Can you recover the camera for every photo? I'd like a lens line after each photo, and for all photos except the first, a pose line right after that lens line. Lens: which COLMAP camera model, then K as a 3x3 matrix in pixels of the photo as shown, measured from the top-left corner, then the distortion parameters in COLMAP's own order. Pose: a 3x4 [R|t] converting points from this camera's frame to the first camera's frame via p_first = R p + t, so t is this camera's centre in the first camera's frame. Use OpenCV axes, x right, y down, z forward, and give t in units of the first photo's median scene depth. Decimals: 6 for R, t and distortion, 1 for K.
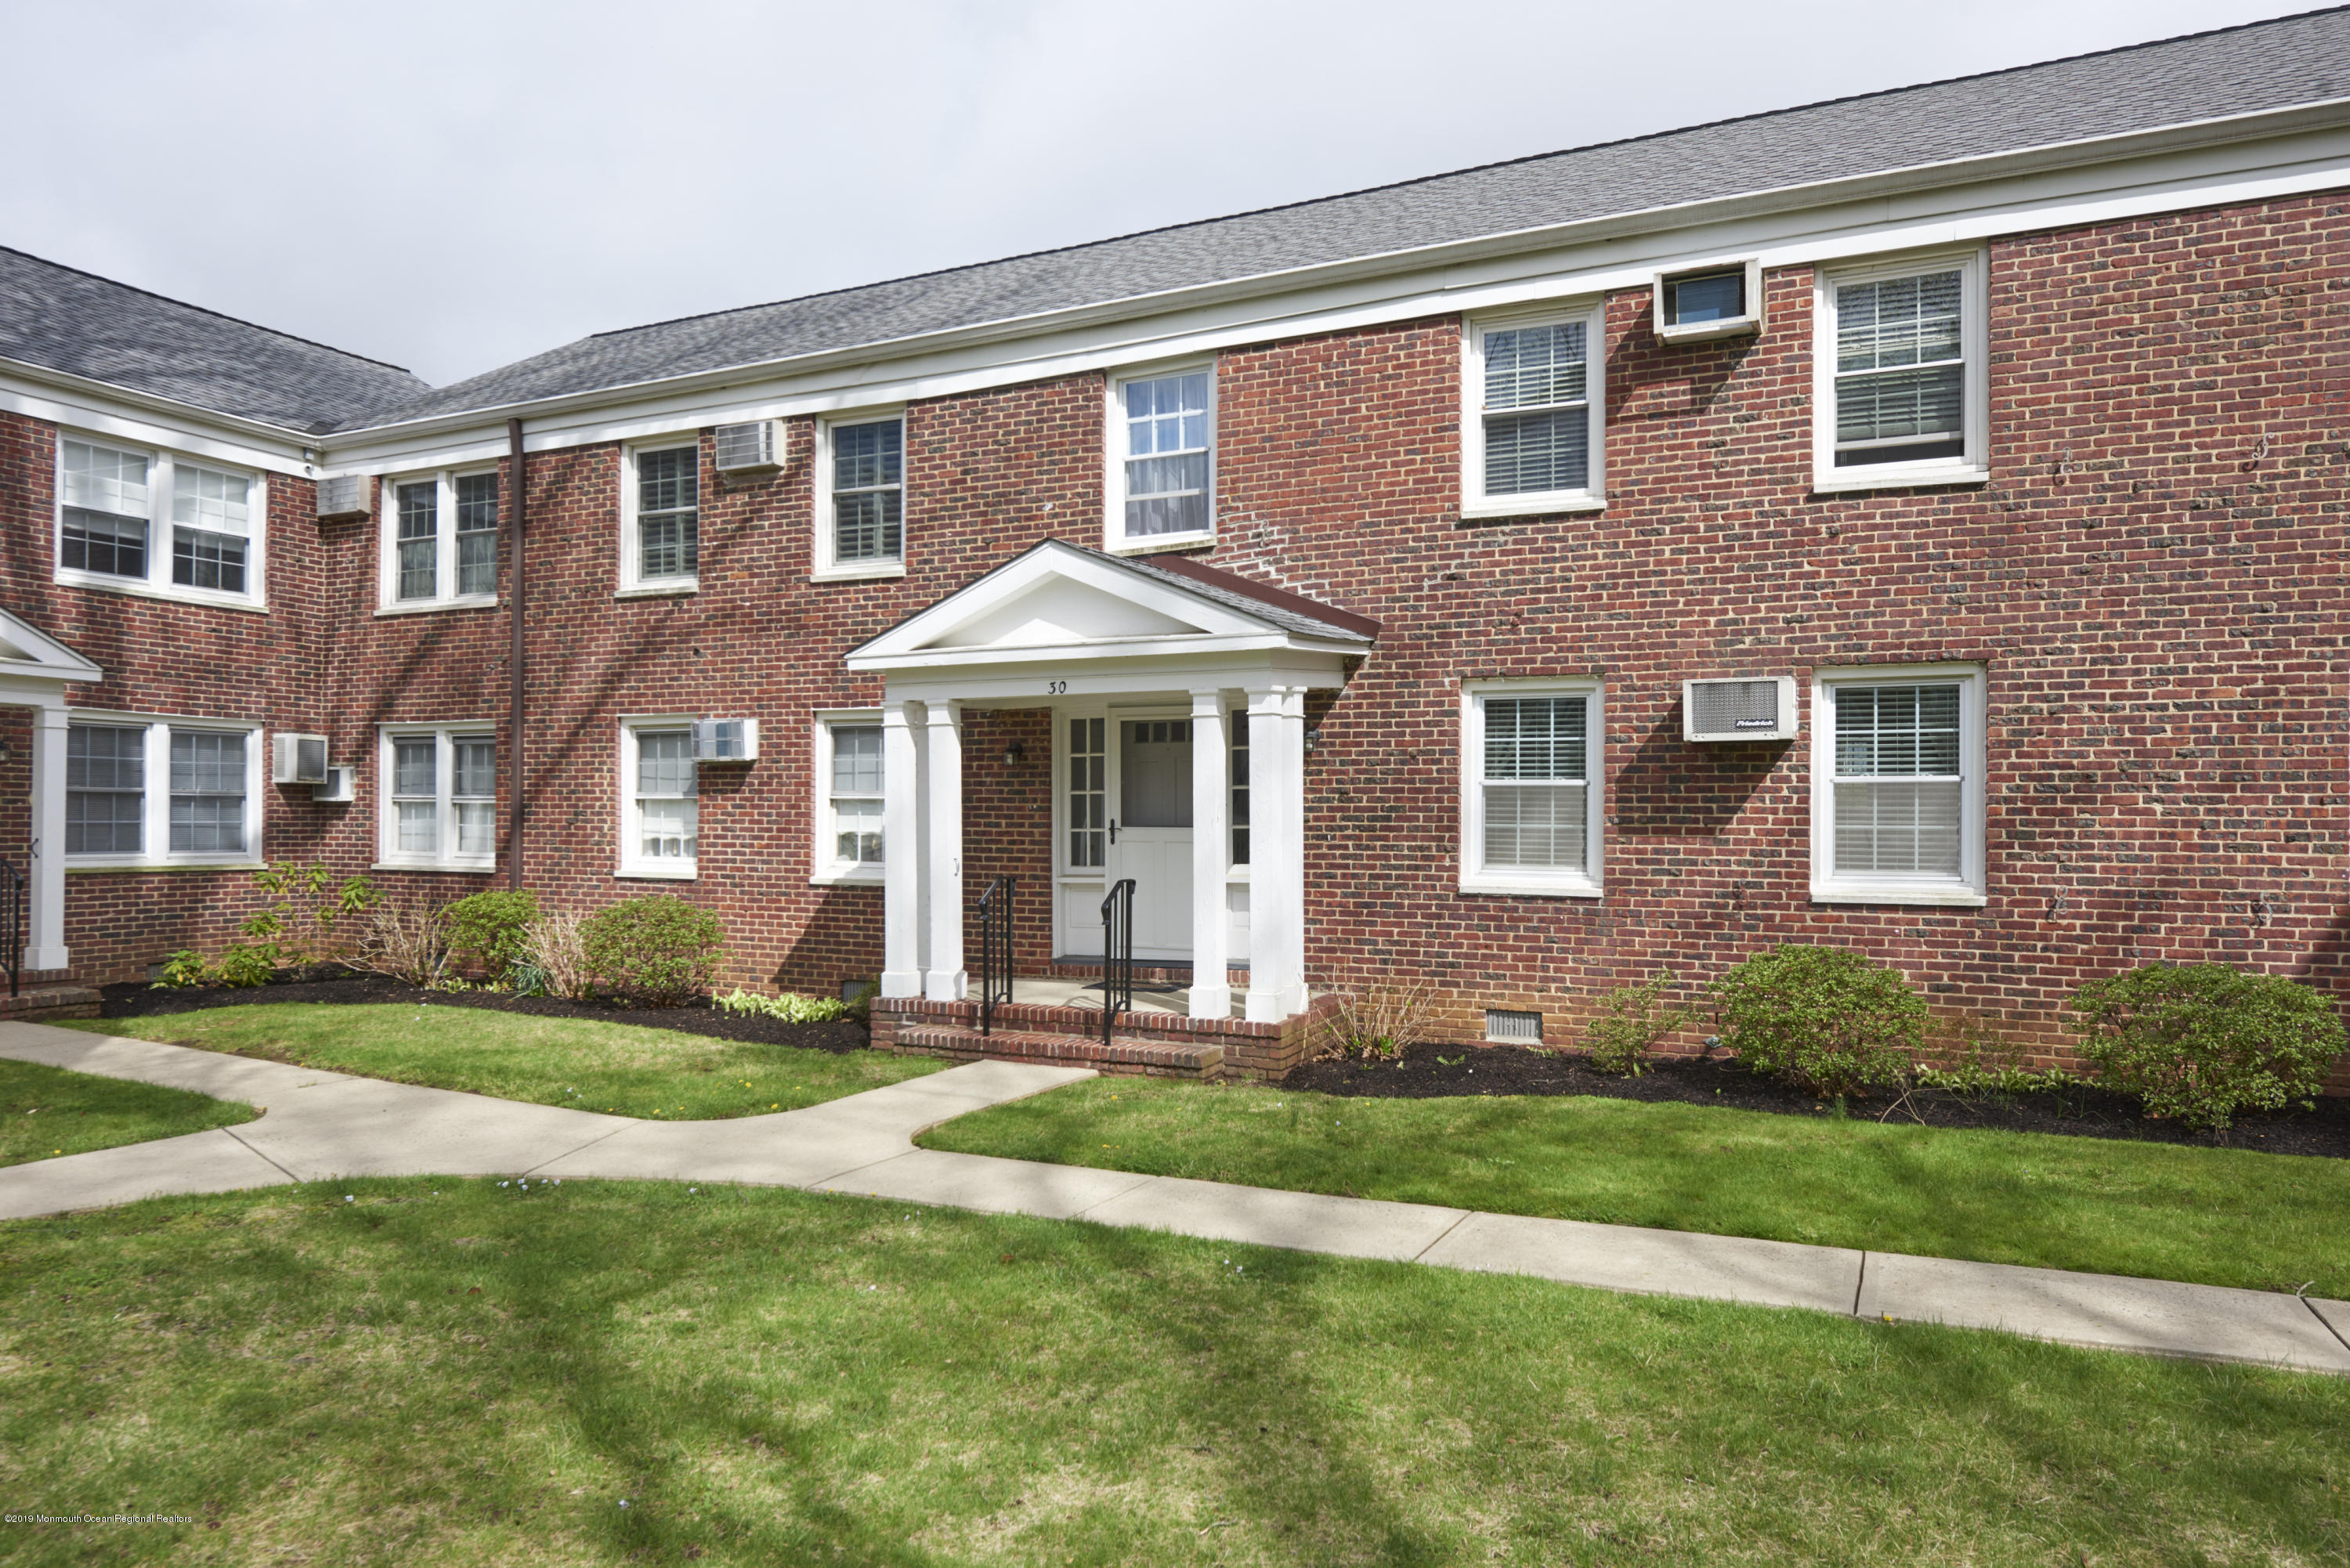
lens RADIAL K [[1495.8, 0, 1175.5], [0, 1495.8, 786.1], [0, 0, 1]] dist [-0.000221, -0.001515]
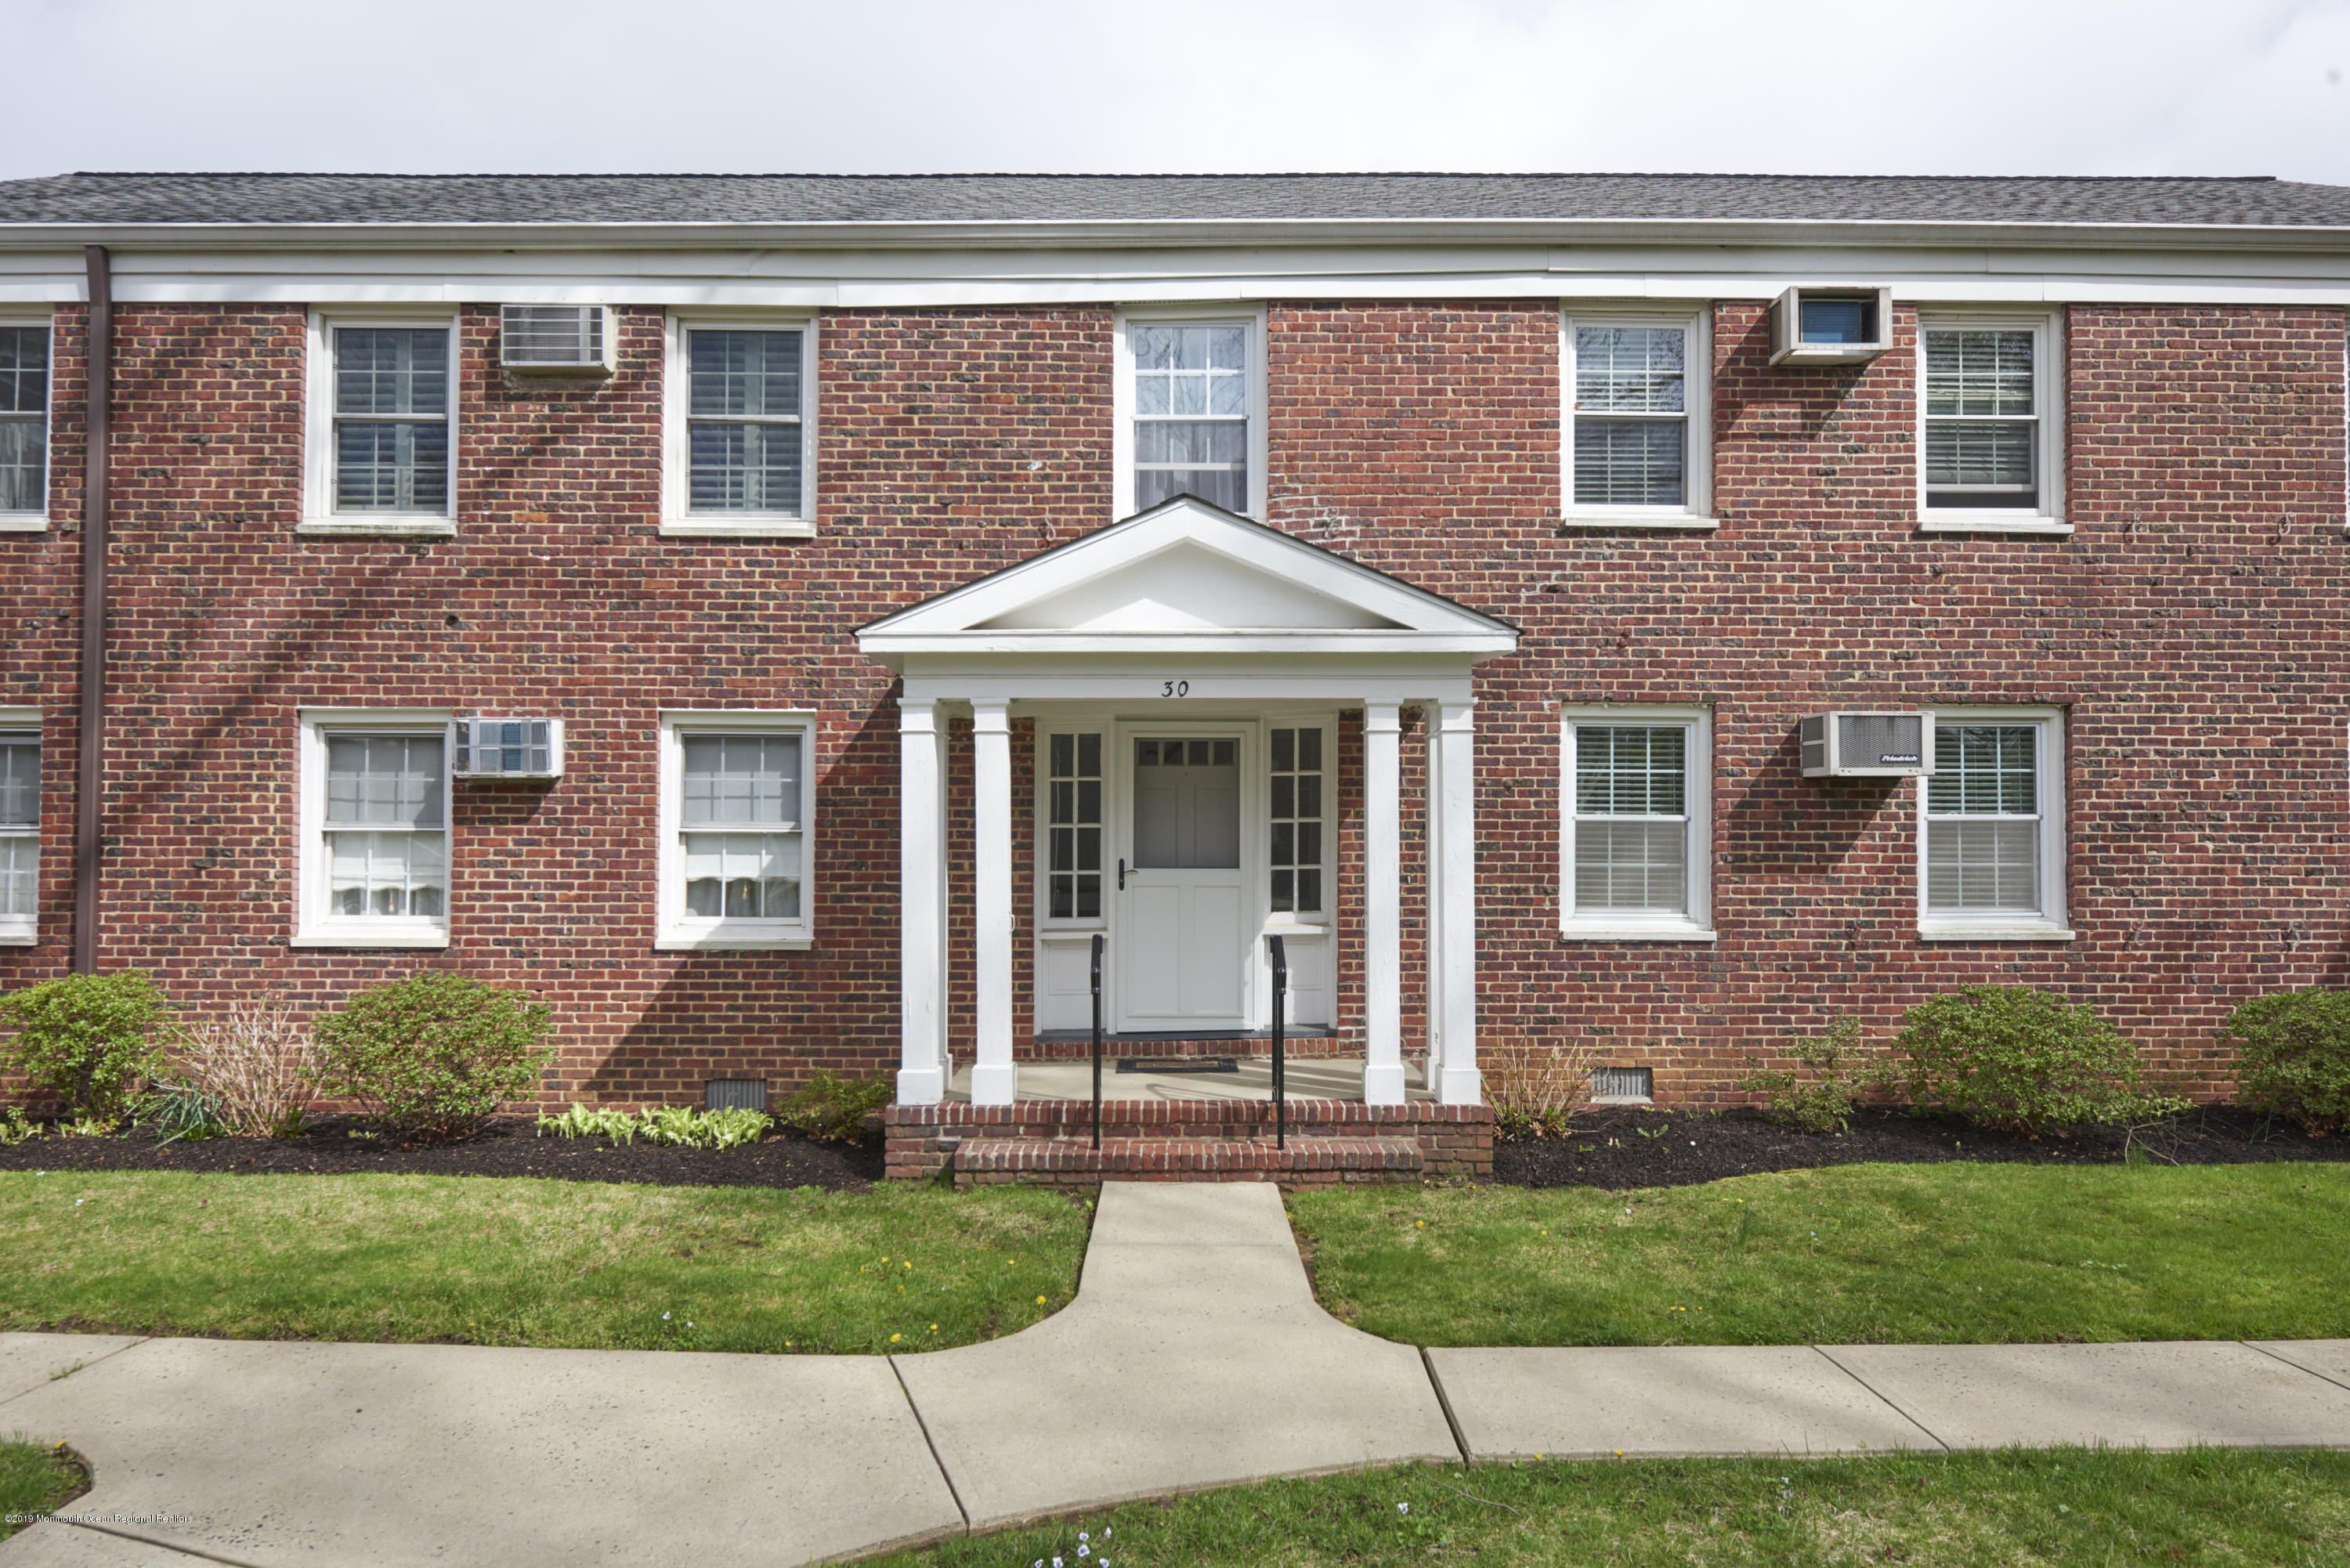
lens RADIAL K [[1488.7, 0, 1180.1], [0, 1488.7, 783.9], [0, 0, 1]] dist [-0.000014, -0.004127]
pose [[0.898734, 0.015637, 0.438215, -0.414514], [-0.007171, 0.999754, -0.020967, -0.001917], [-0.438436, 0.015701, 0.898625, 0.297826]]
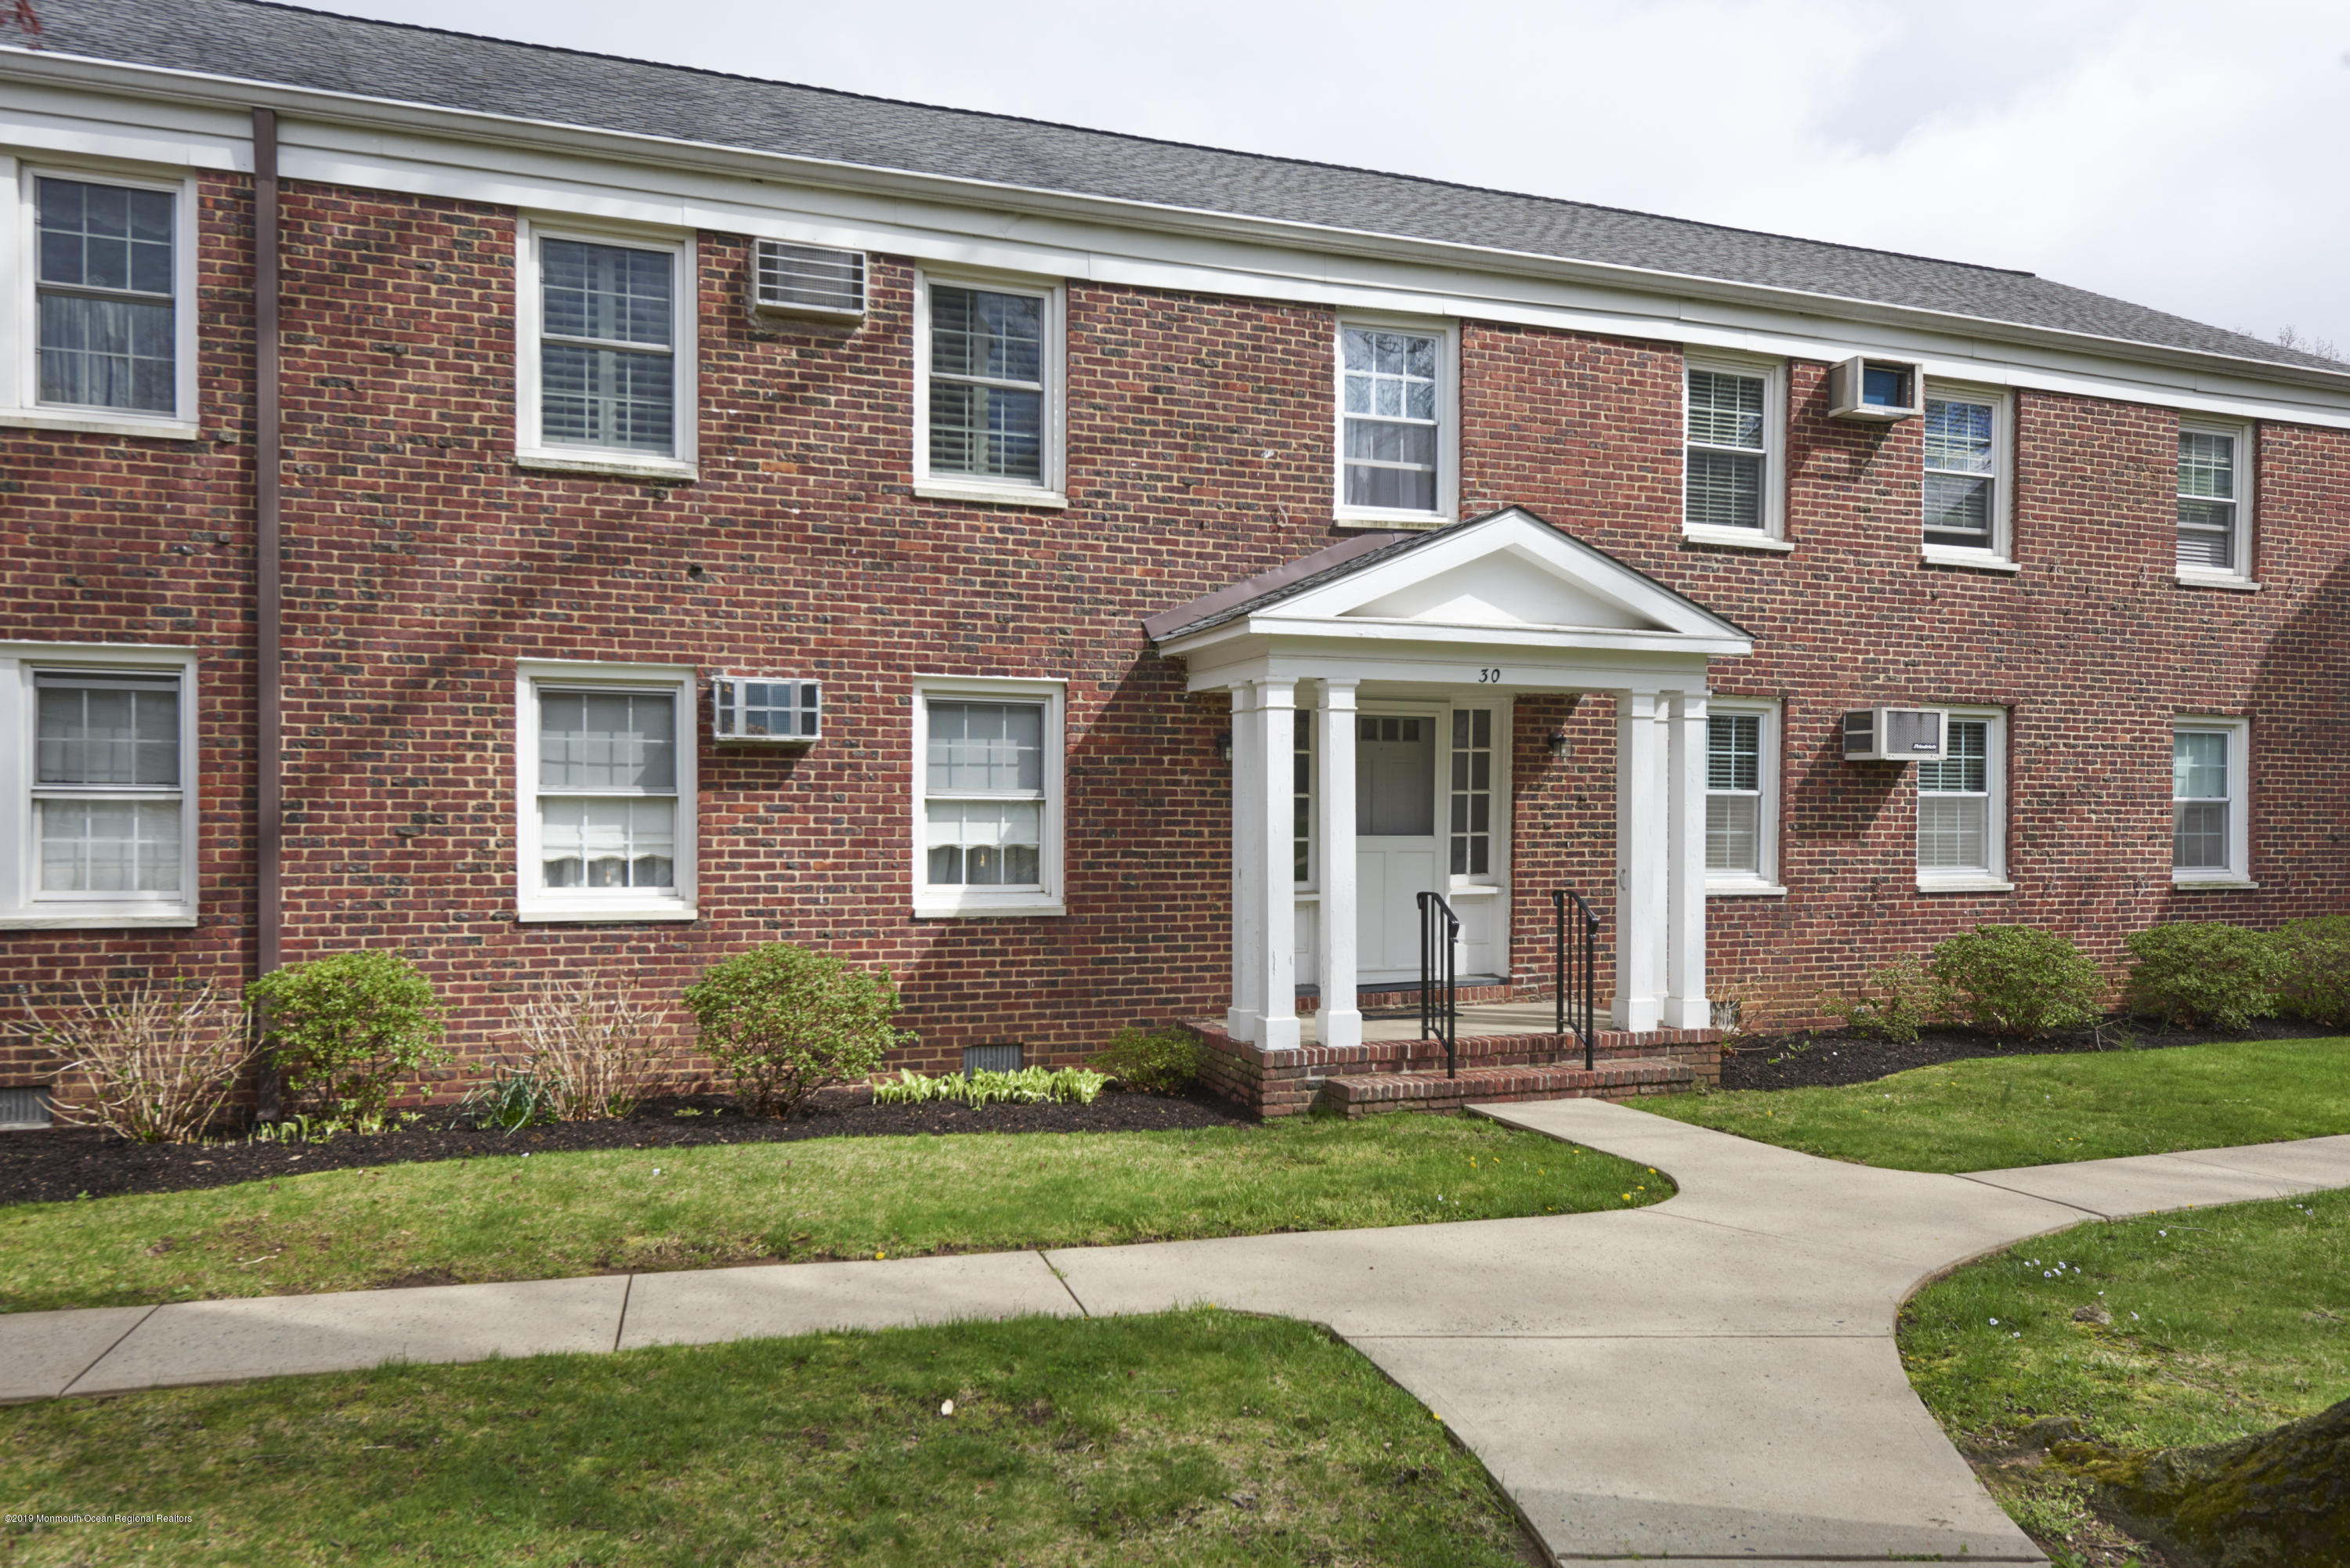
lens RADIAL K [[1673.7, 0, 1202.7], [0, 1673.7, 816.8], [0, 0, 1]] dist [0.002144, -0.001488]
pose [[0.688668, 0.002223, 0.725074, -0.909235], [-0.014553, 0.999836, 0.010757, 0.007932], [-0.724931, -0.017961, 0.688587, 0.434943]]
